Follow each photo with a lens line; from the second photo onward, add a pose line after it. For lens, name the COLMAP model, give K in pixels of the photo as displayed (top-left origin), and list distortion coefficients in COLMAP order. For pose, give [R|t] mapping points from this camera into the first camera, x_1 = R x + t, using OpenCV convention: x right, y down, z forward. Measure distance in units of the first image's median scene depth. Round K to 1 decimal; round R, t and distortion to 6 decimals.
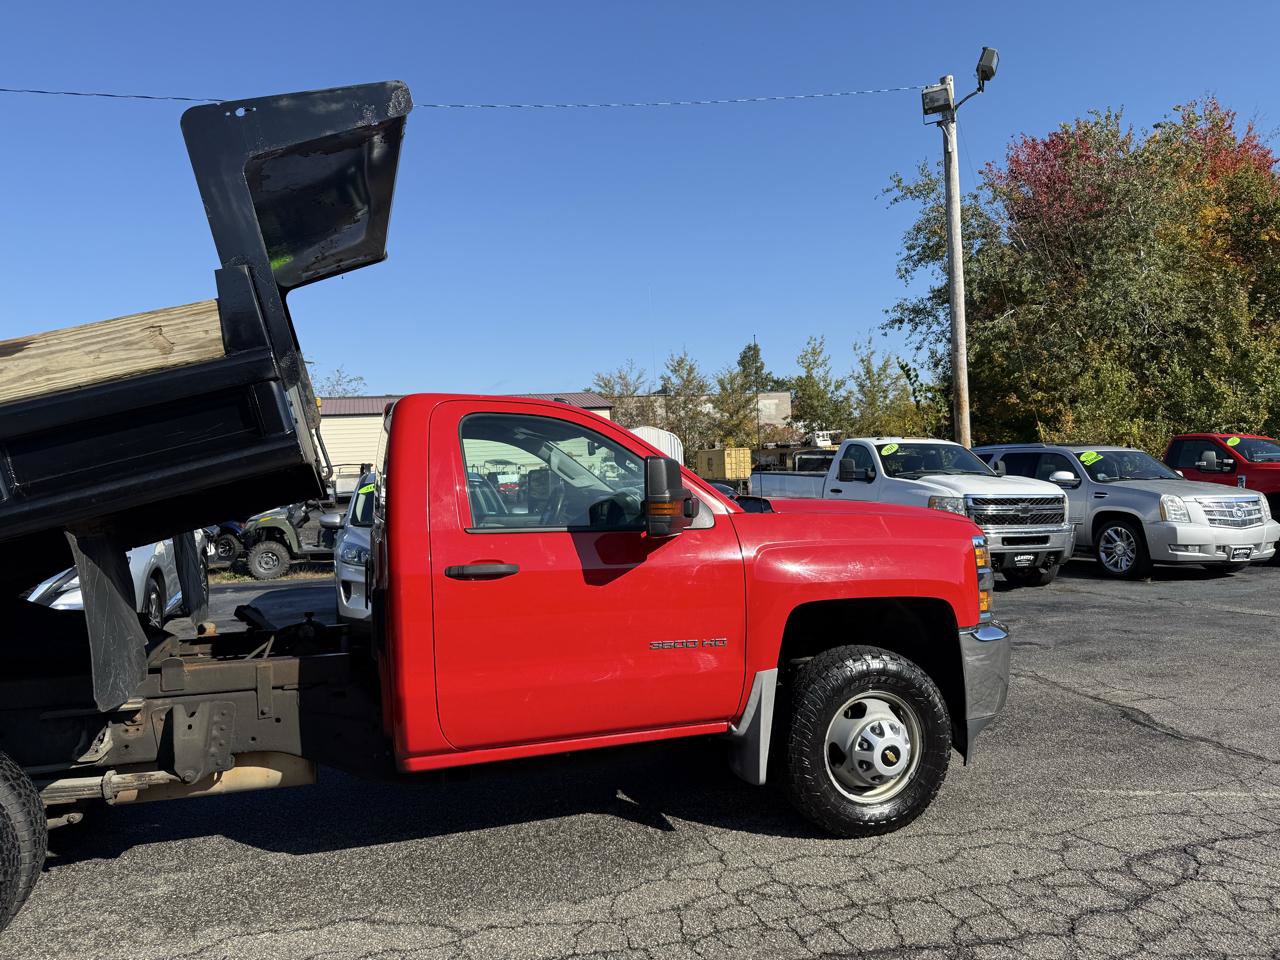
lens RADIAL K [[897.4, 0, 634.1], [0, 897.4, 480.0], [0, 0, 1]] dist [0.040049, -0.054294]
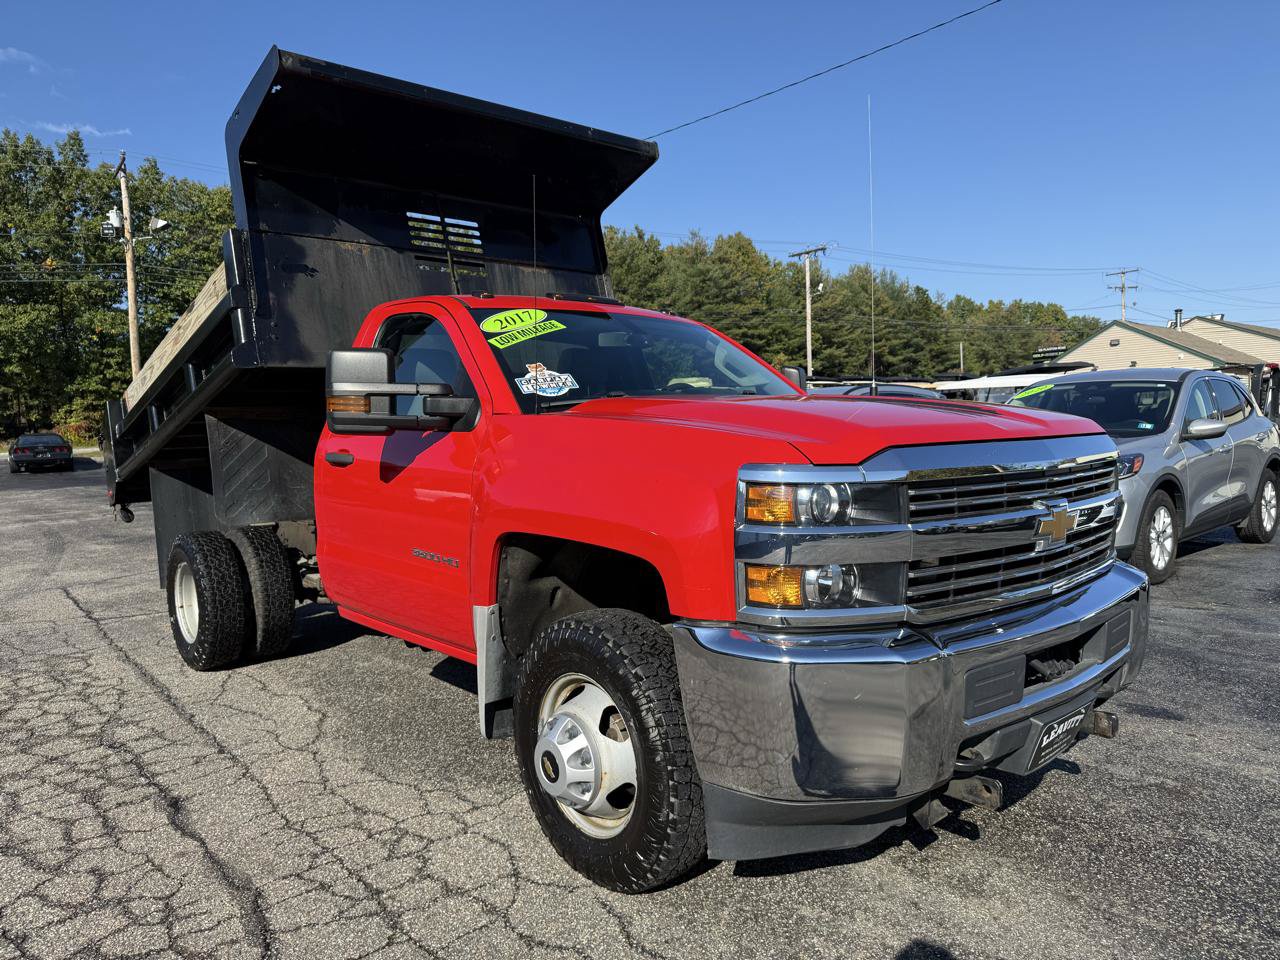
lens RADIAL K [[897.4, 0, 639.8], [0, 897.4, 476.5], [0, 0, 1]] dist [0.040049, -0.054294]
pose [[0.400049, 0.076356, -0.913307, 0.870852], [0.011032, 0.996050, 0.088106, 0.022910], [0.916427, -0.045322, 0.397627, 0.752598]]
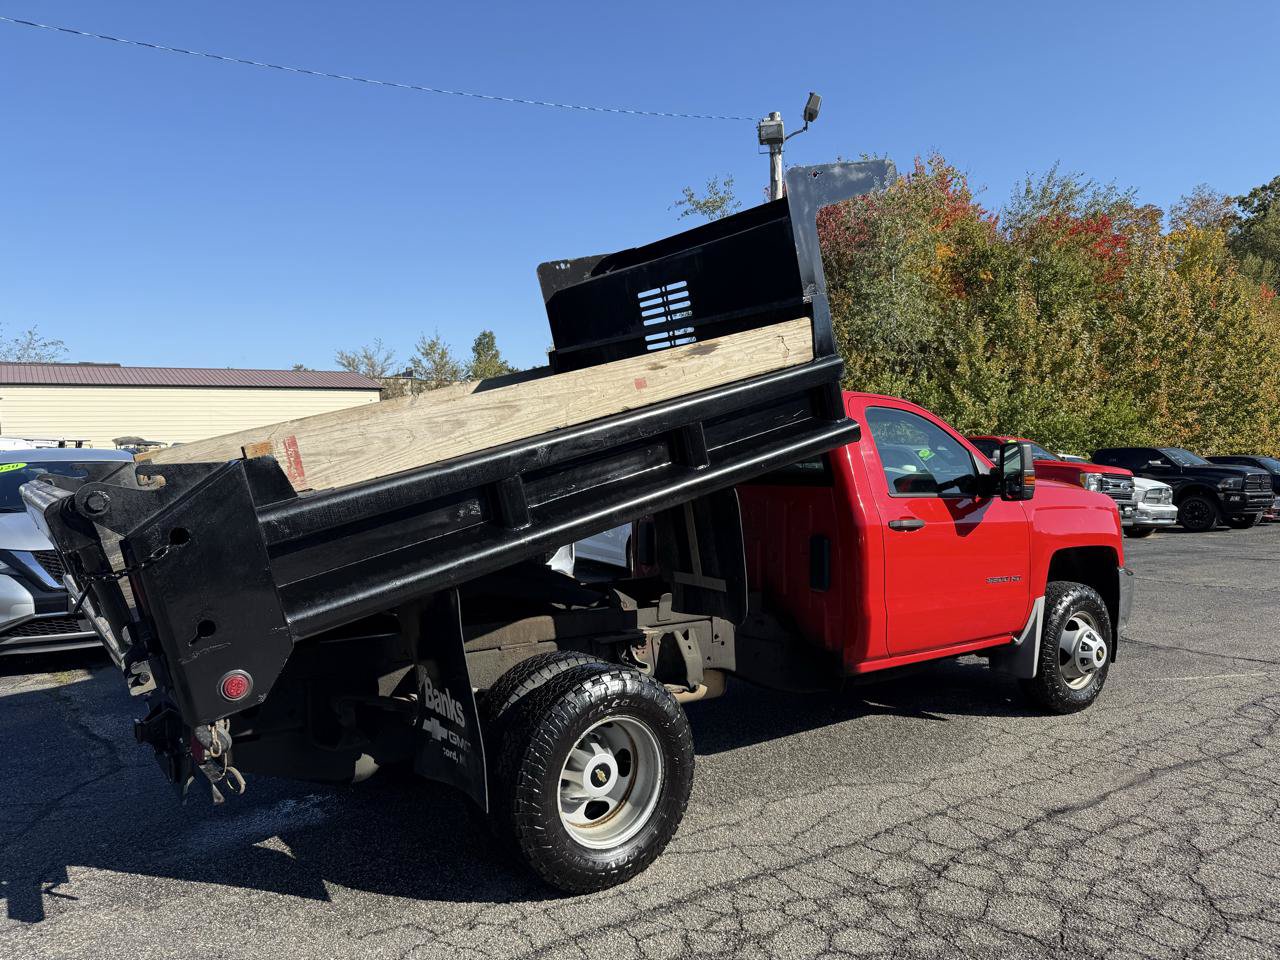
lens RADIAL K [[897.4, 0, 636.5], [0, 897.4, 479.8], [0, 0, 1]] dist [0.040049, -0.054294]
pose [[0.951122, 0.015395, 0.308432, -0.826446], [-0.019357, 0.999765, 0.009790, 0.024569], [-0.308208, -0.015281, 0.951196, -0.139548]]
